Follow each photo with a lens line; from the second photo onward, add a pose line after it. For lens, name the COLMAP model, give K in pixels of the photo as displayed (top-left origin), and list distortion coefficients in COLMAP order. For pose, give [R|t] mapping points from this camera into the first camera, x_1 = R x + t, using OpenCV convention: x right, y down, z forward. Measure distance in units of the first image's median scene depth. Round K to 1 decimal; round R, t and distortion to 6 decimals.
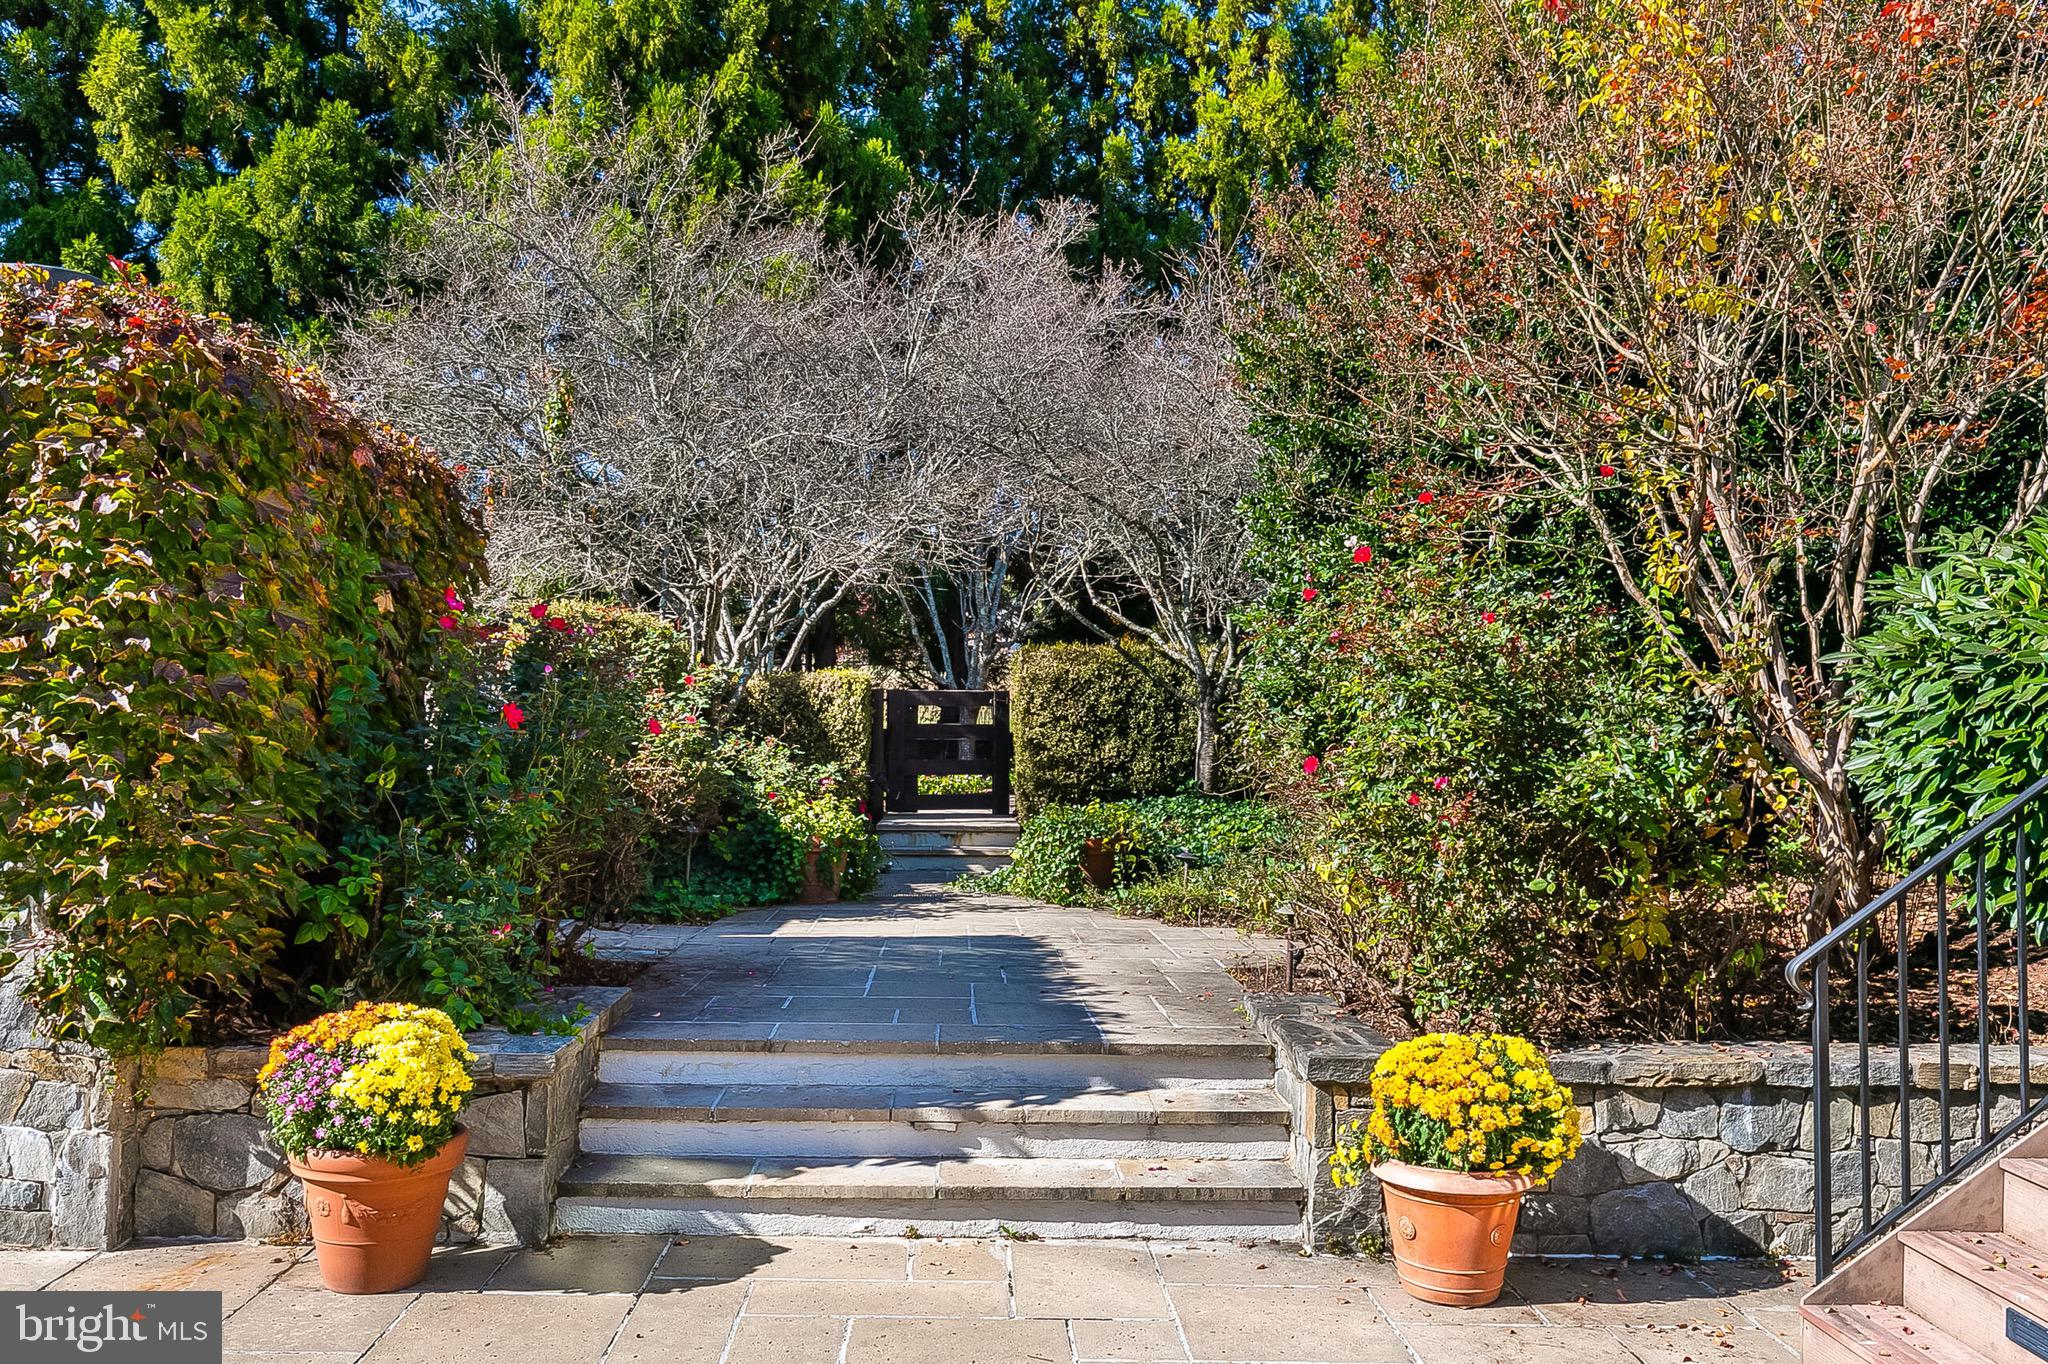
lens RADIAL K [[1627.6, 0, 1020.9], [0, 1627.6, 680.6], [0, 0, 1]] dist [-0.007298, -0.004256]
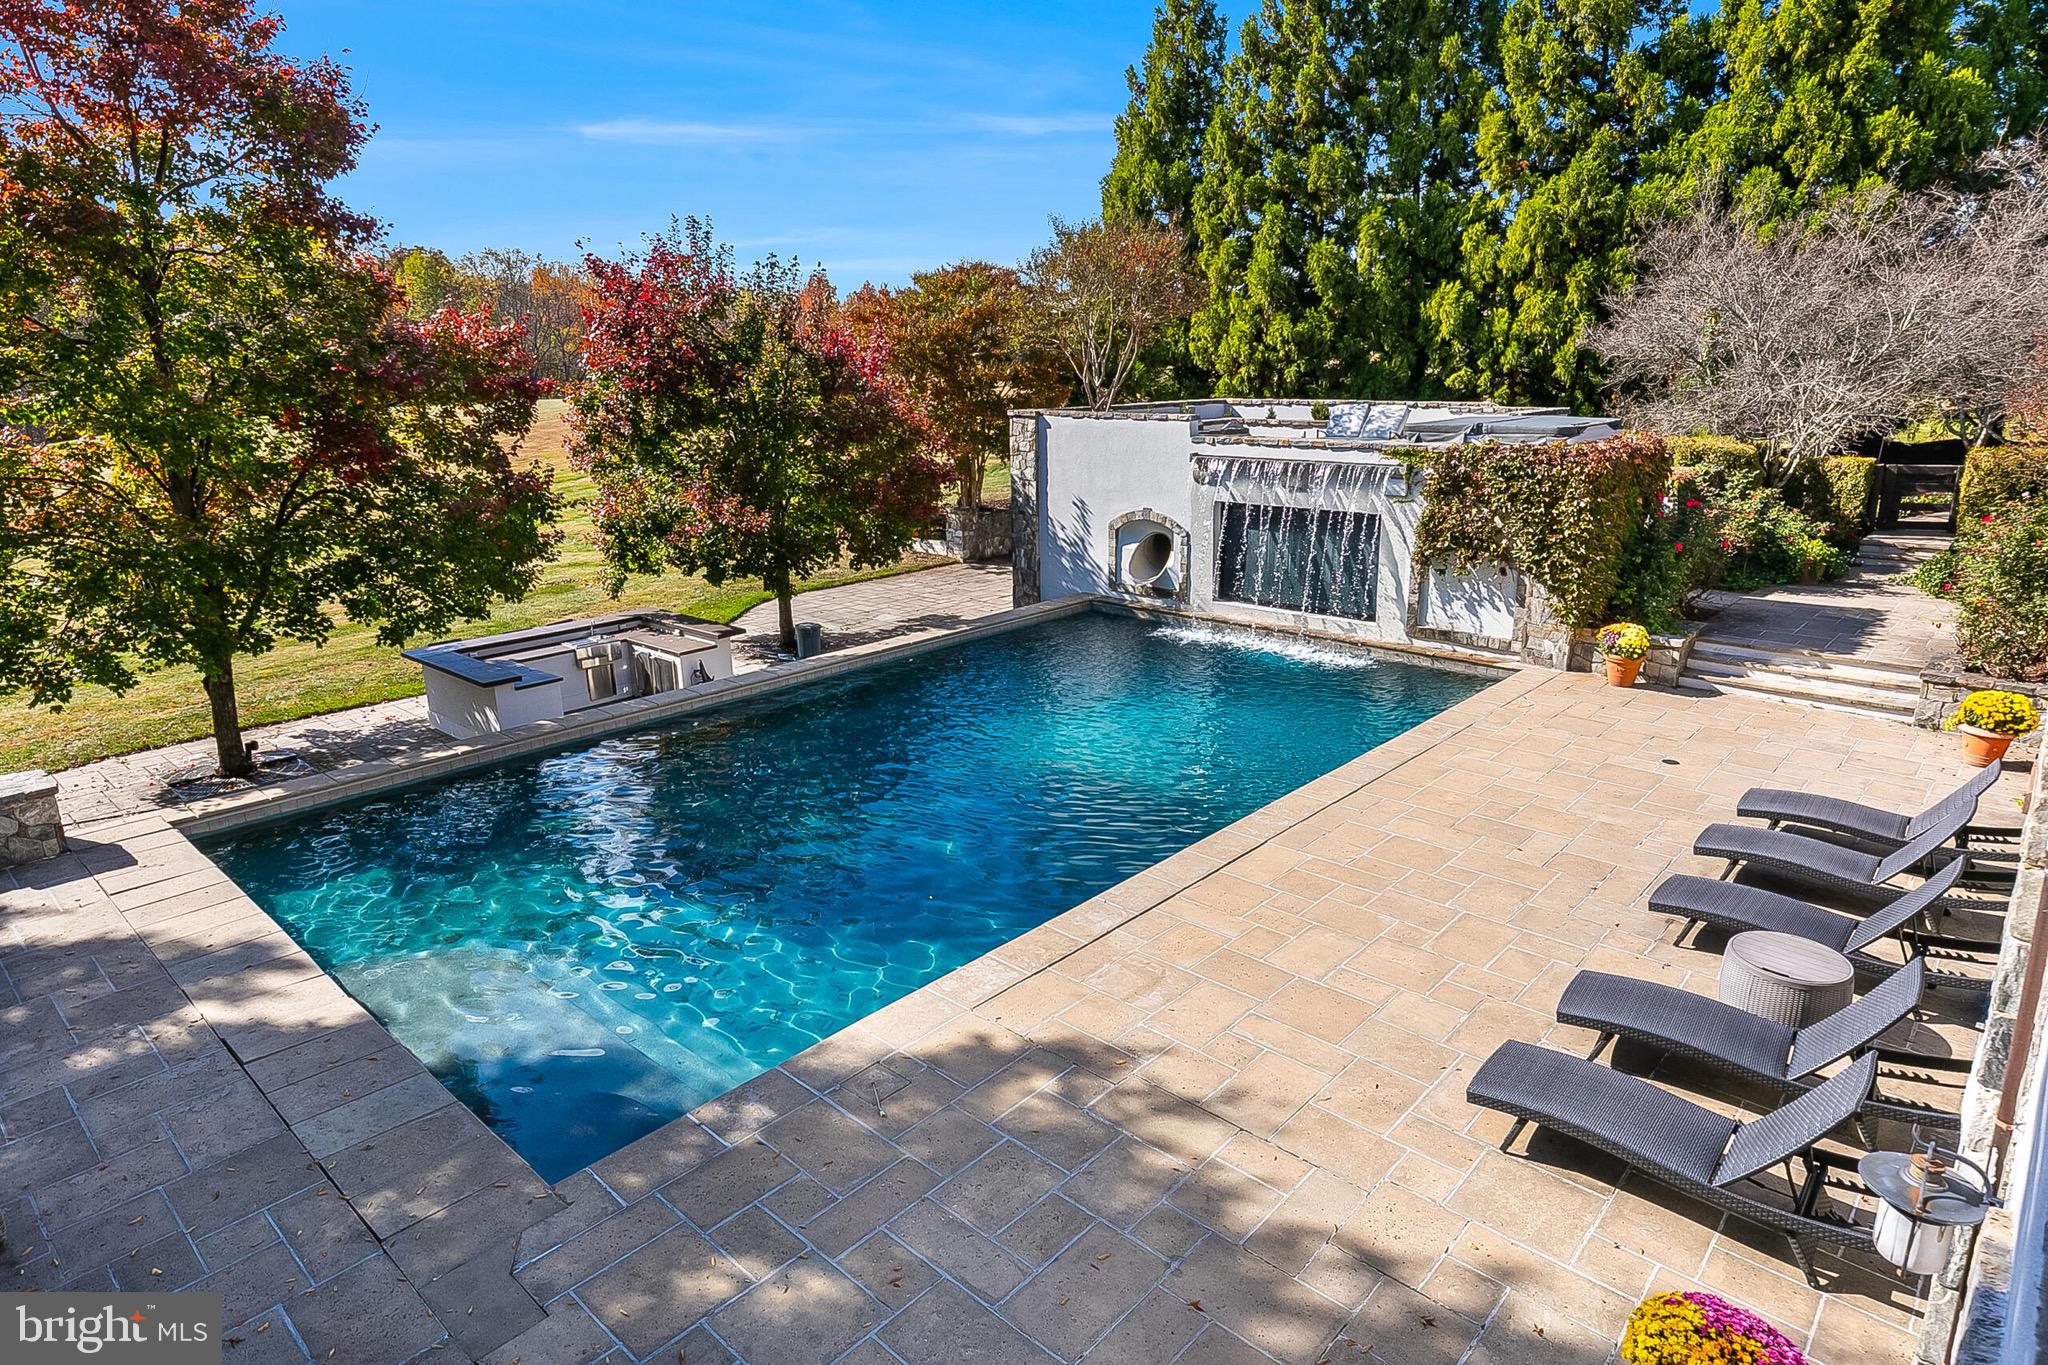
lens RADIAL K [[1142.1, 0, 1030.2], [0, 1142.1, 684.7], [0, 0, 1]] dist [0.000105, -0.000566]
pose [[0.705302, 0.165027, -0.689431, 0.285125], [0.053190, 0.957467, 0.283599, -0.292556], [0.706909, -0.236694, 0.666525, -1.080073]]
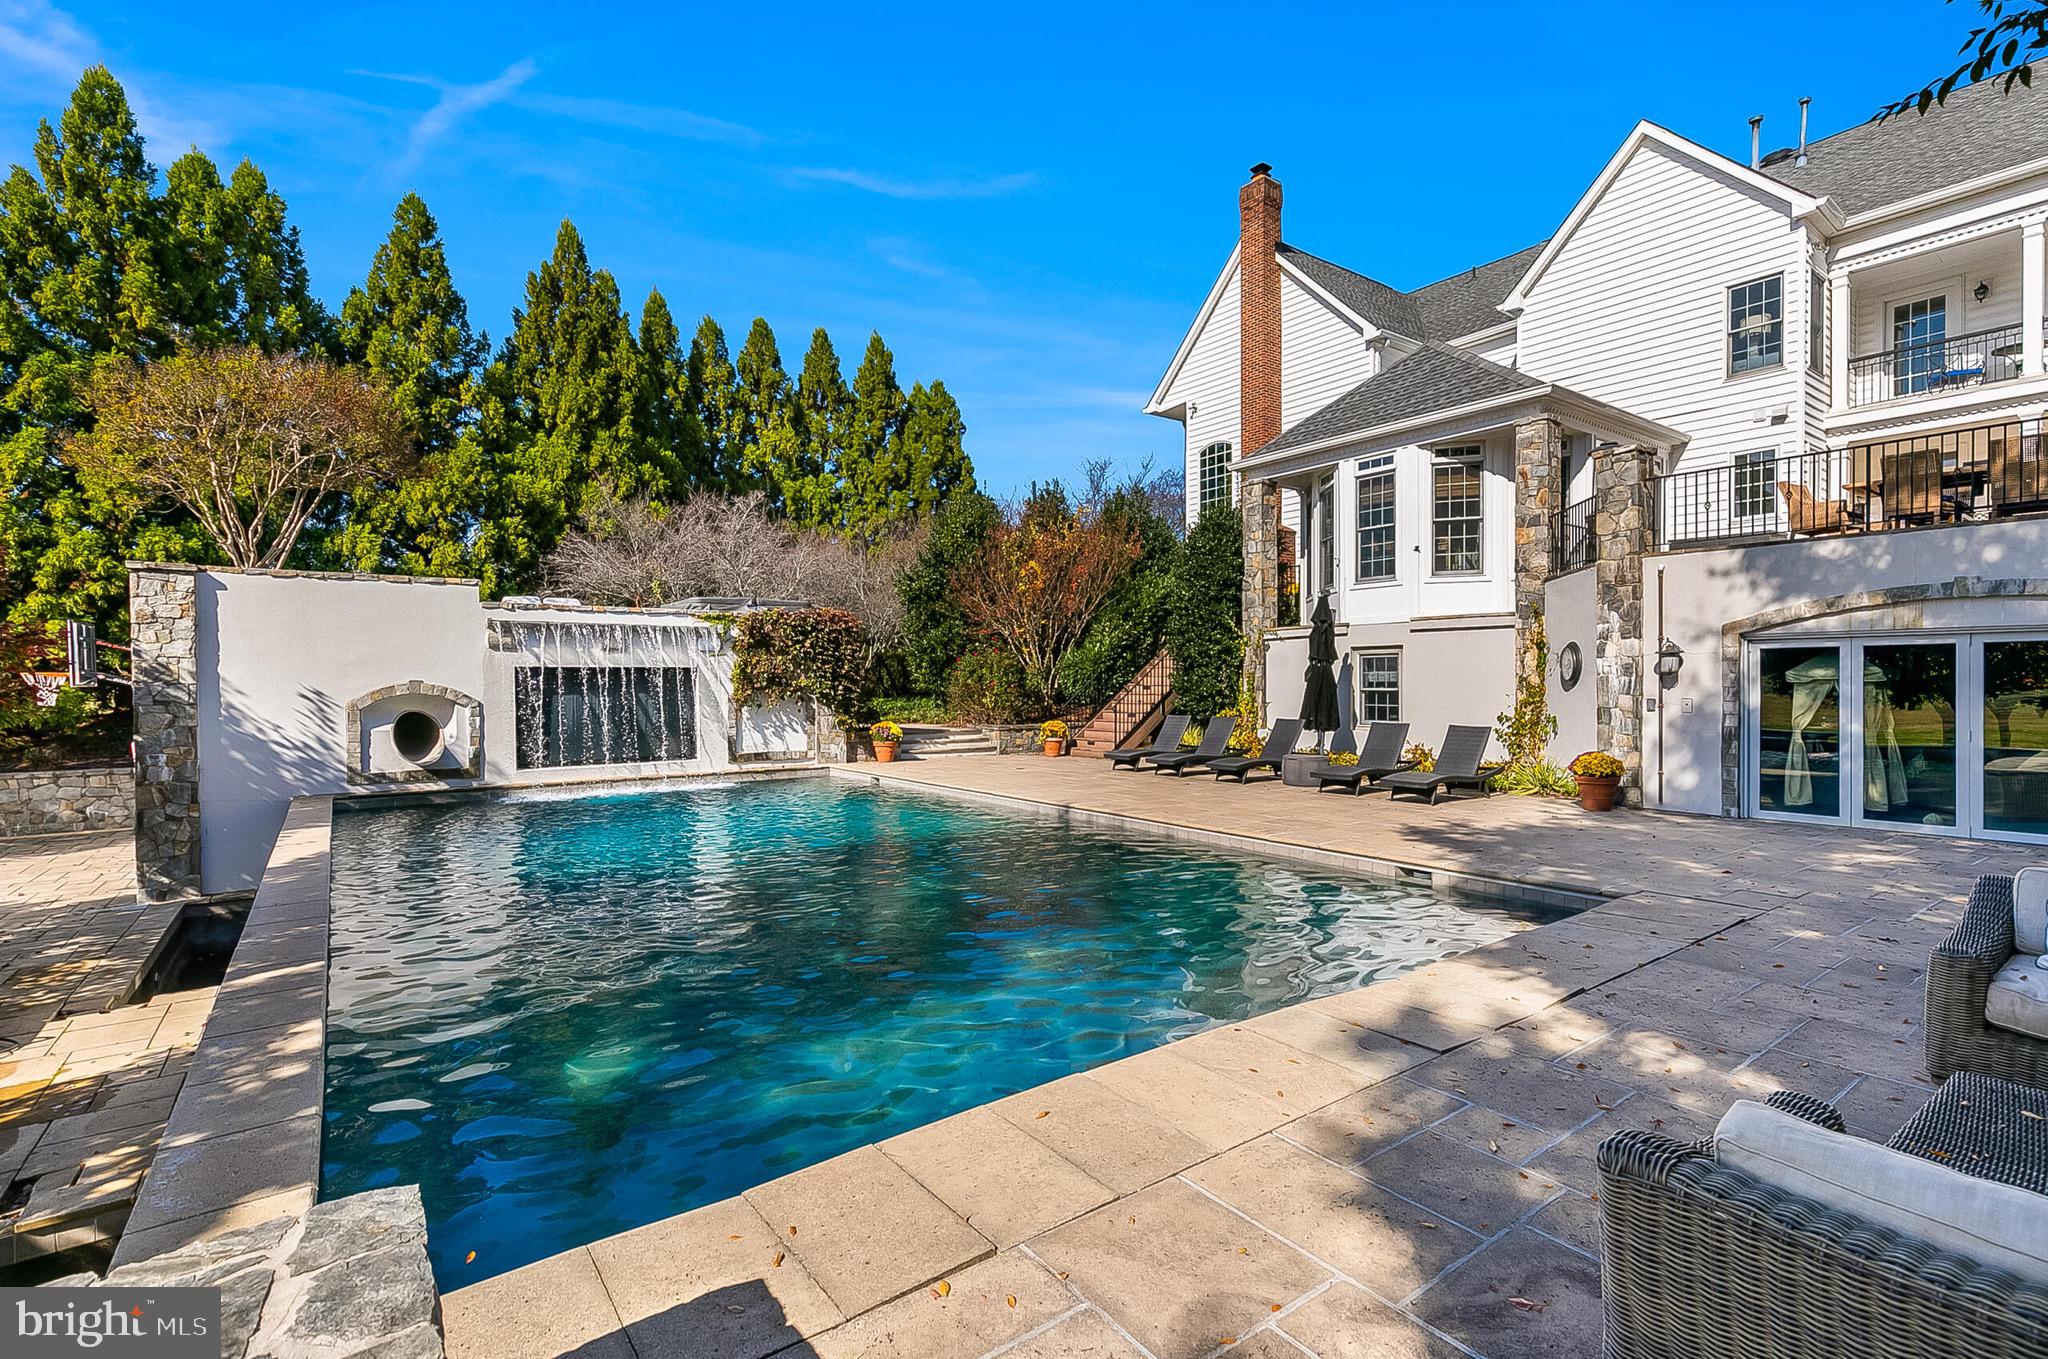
lens RADIAL K [[935.9, 0, 964.8], [0, 935.9, 689.0], [0, 0, 1]] dist [0.006536, 0.000696]
pose [[0.854552, -0.023604, 0.518829, -1.063529], [-0.002825, 0.998741, 0.050090, -0.067310], [-0.519358, -0.044270, 0.853409, -1.226116]]
